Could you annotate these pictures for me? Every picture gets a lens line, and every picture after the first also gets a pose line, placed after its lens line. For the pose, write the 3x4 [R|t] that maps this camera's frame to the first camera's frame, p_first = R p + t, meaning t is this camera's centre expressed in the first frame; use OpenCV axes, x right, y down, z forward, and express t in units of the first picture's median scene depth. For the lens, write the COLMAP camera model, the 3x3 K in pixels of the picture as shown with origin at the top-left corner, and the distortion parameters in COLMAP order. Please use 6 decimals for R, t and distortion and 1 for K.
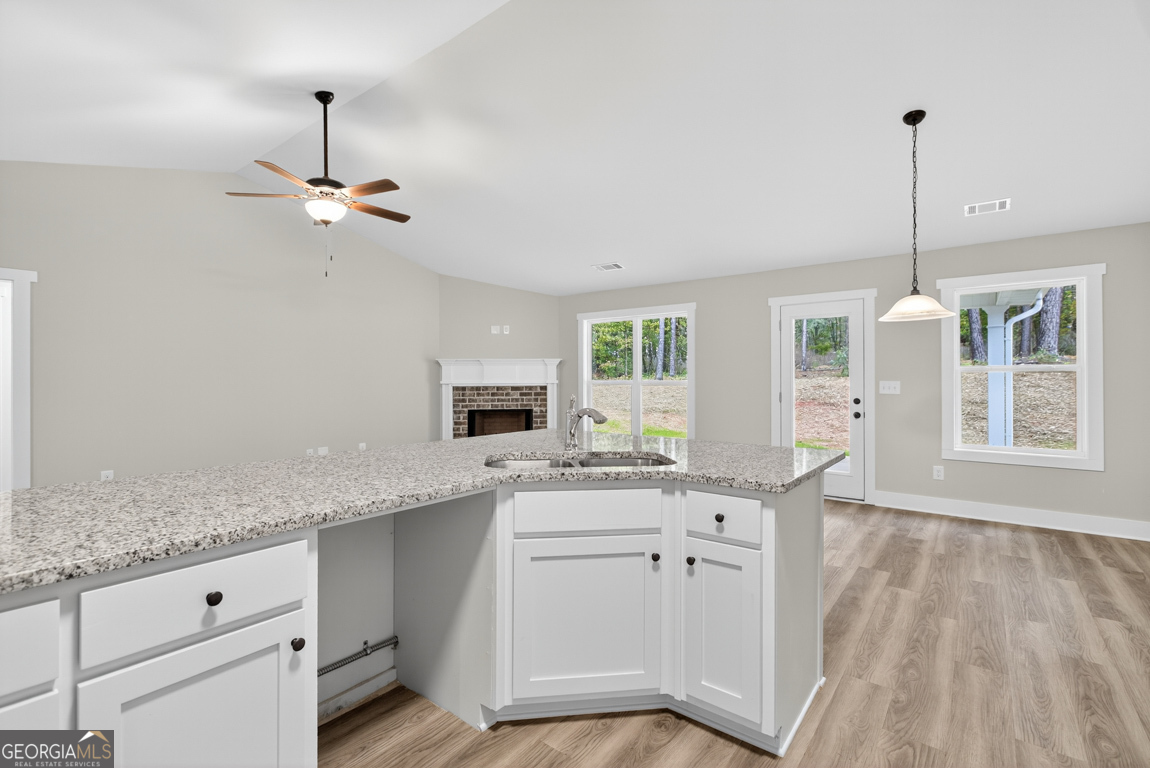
lens RADIAL K [[519.6, 0, 571.5], [0, 519.6, 379.1], [0, 0, 1]] dist [-0.001412, 0.001046]
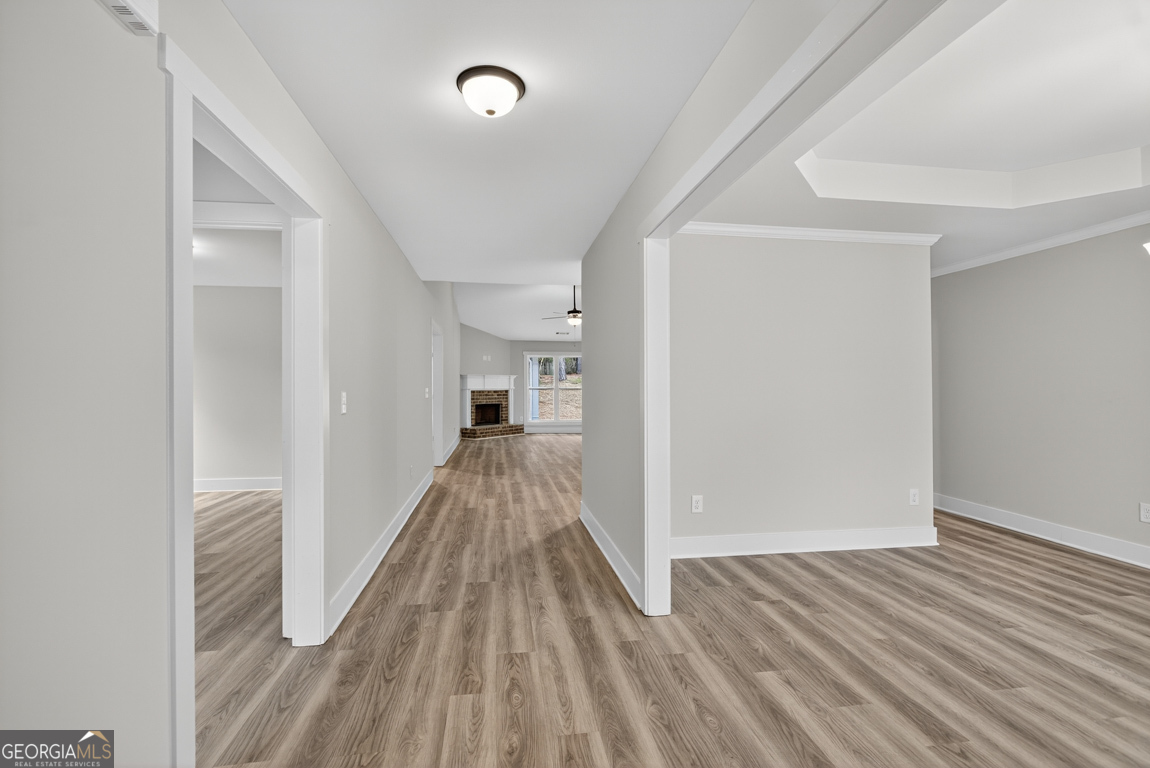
lens RADIAL K [[519.6, 0, 571.5], [0, 519.6, 379.1], [0, 0, 1]] dist [-0.001412, 0.001046]
pose [[0.679948, 0.012215, 0.733159, -1.239621], [-0.004241, 0.999910, -0.012727, -0.003782], [-0.733248, 0.005544, 0.679939, -0.400503]]
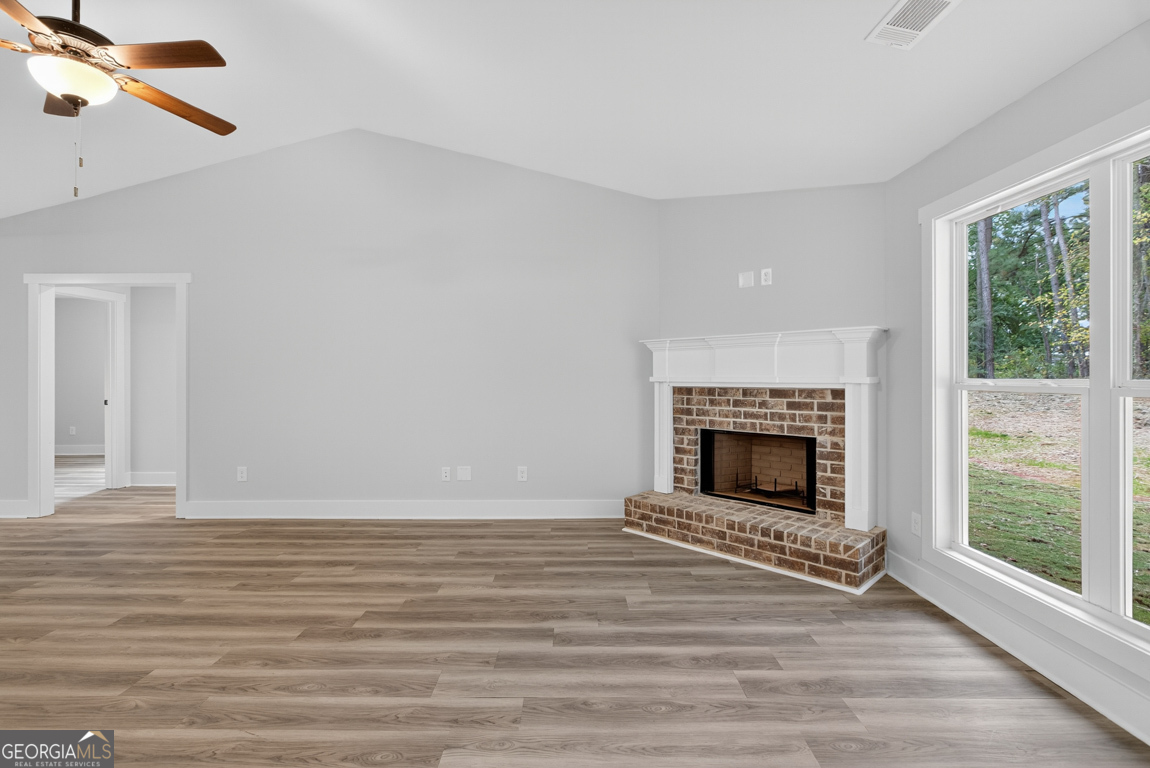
lens RADIAL K [[519.6, 0, 571.5], [0, 519.6, 379.1], [0, 0, 1]] dist [-0.001412, 0.001046]
pose [[0.618528, 0.007960, -0.785723, 0.158752], [-0.001224, 0.999957, 0.009167, 0.000369], [0.785762, -0.004708, 0.618511, 0.542999]]
